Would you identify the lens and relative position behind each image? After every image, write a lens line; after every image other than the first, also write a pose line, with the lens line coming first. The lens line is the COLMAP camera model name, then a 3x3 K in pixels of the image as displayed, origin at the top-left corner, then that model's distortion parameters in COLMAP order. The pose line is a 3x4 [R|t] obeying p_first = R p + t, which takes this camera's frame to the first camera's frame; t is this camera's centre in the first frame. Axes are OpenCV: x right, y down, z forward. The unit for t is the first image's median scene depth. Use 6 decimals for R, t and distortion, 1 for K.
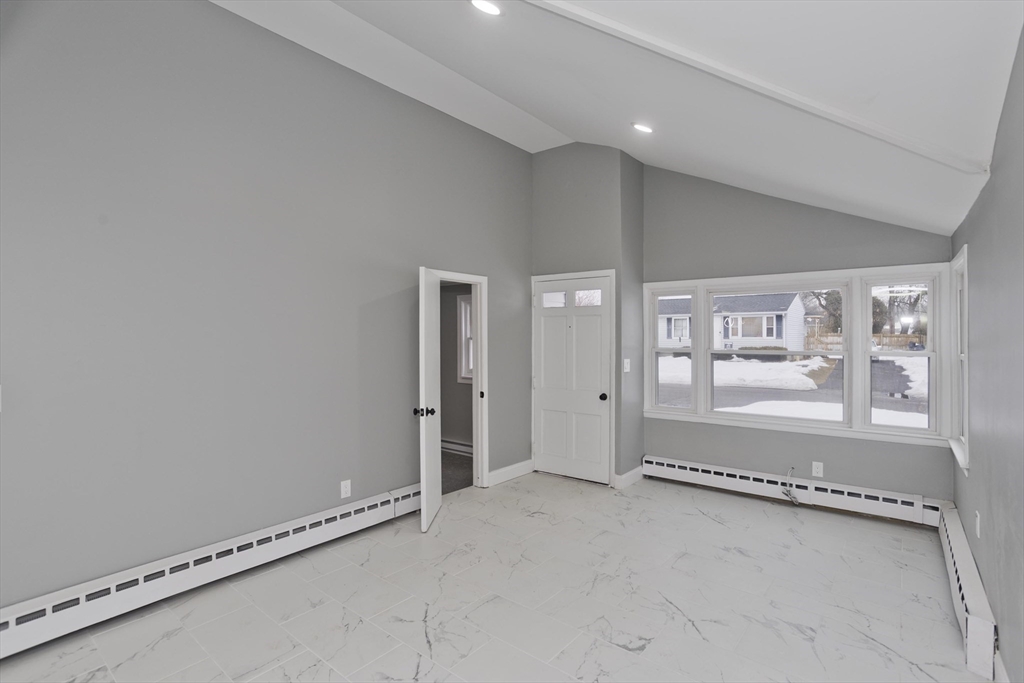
lens RADIAL K [[497.6, 0, 511.6], [0, 497.6, 334.4], [0, 0, 1]] dist [-0.035035, 0.023036]
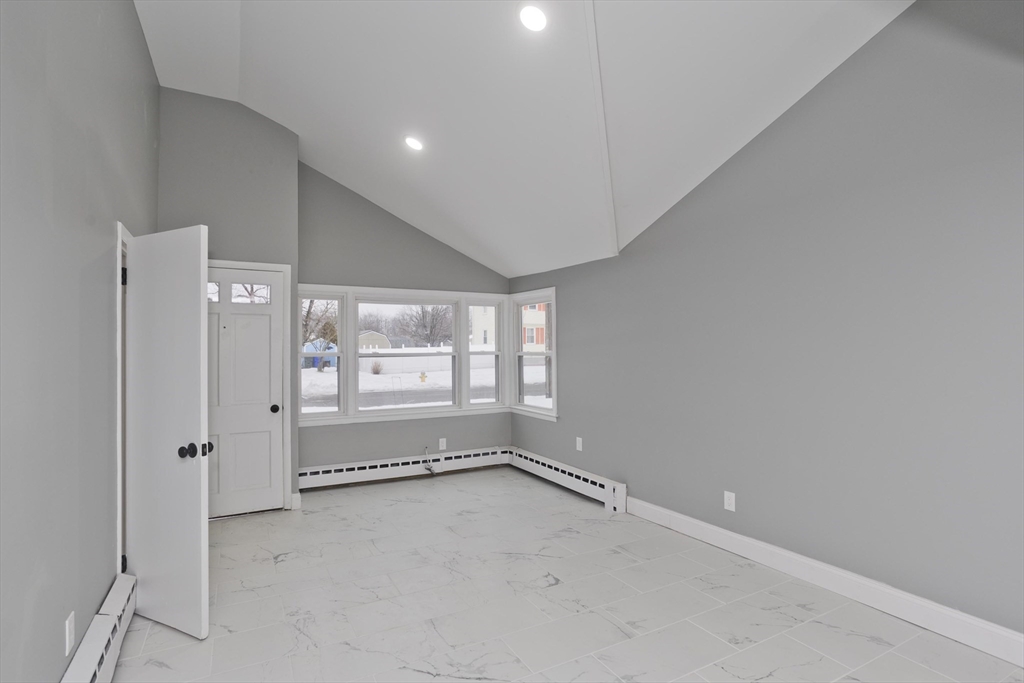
lens RADIAL K [[497.6, 0, 511.6], [0, 497.6, 334.4], [0, 0, 1]] dist [-0.035035, 0.023036]
pose [[0.396935, 0.023293, 0.917551, -0.508979], [-0.000362, 0.999682, -0.025221, 0.019103], [-0.917847, 0.009679, 0.396817, 0.312887]]
